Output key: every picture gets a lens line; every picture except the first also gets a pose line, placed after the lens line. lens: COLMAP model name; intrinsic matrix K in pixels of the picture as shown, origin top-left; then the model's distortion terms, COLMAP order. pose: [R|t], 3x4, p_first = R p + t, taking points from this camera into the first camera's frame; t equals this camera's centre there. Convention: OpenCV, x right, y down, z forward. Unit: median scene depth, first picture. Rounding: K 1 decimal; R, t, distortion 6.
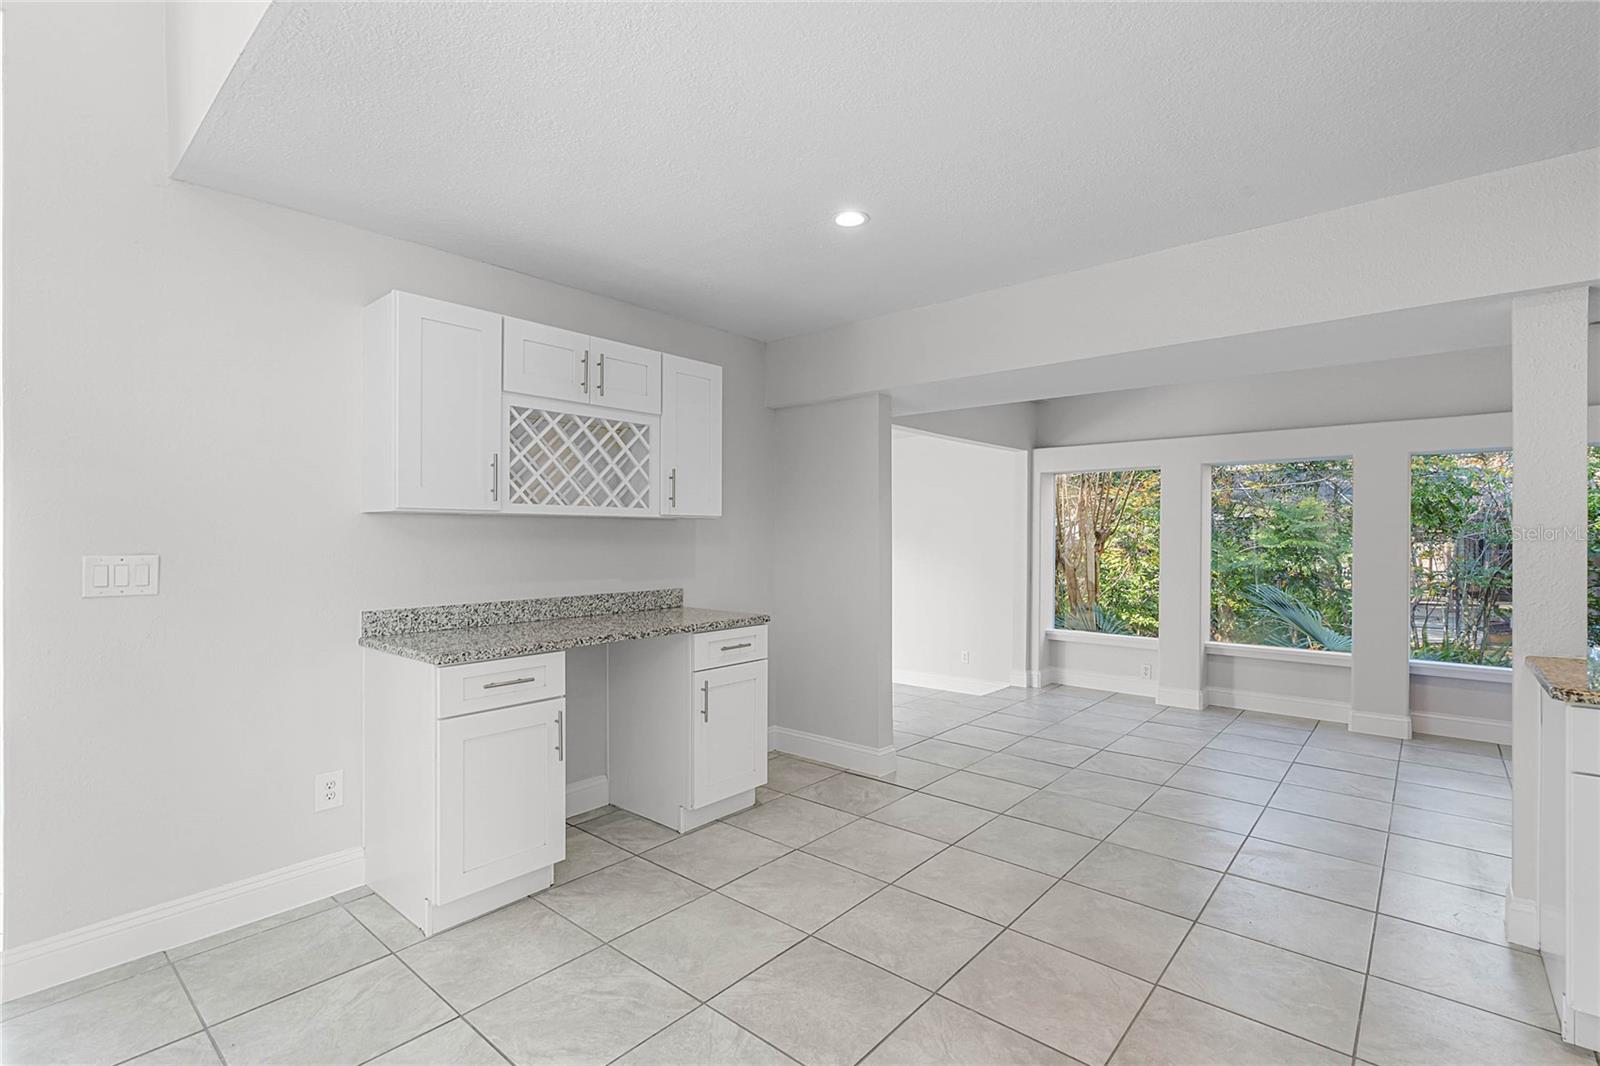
lens RADIAL K [[736.4, 0, 803.4], [0, 736.4, 536.5], [0, 0, 1]] dist [-0.003061, 0.001169]
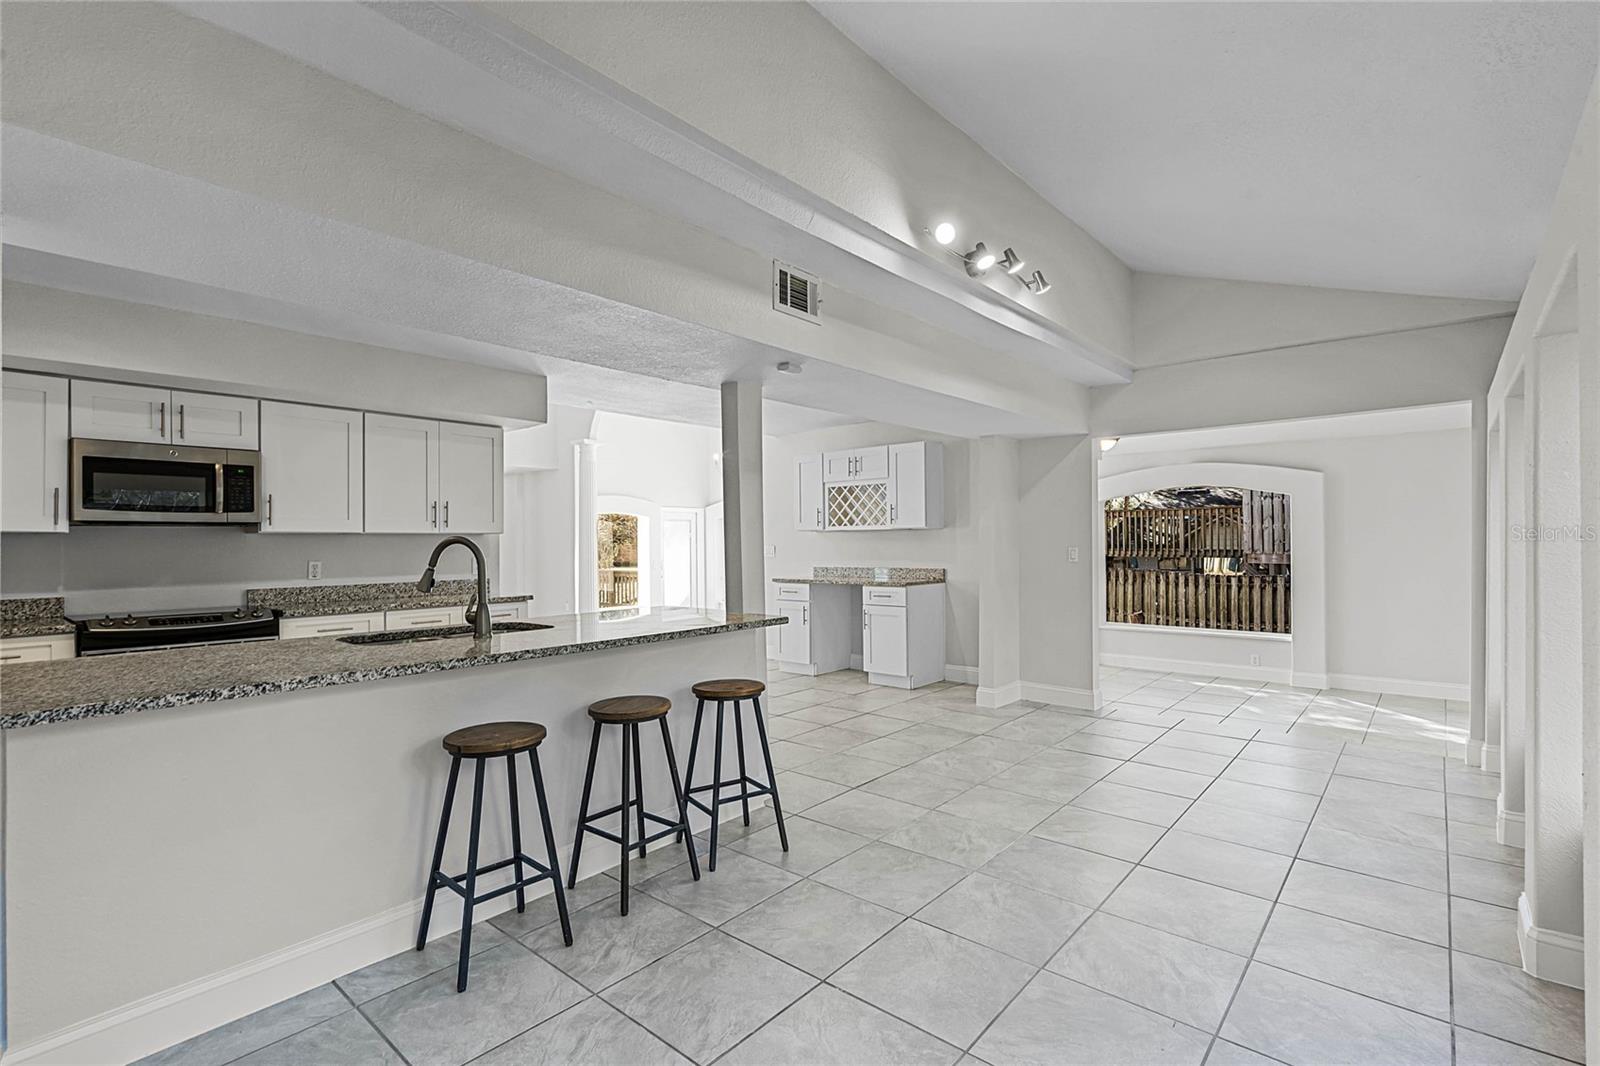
lens RADIAL K [[736.4, 0, 803.6], [0, 736.4, 542.3], [0, 0, 1]] dist [-0.003061, 0.001169]
pose [[-0.010482, -0.010809, -0.999887, 1.859197], [0.004539, 0.999931, -0.010857, 0.030932], [0.999935, -0.004653, -0.010432, 0.829770]]
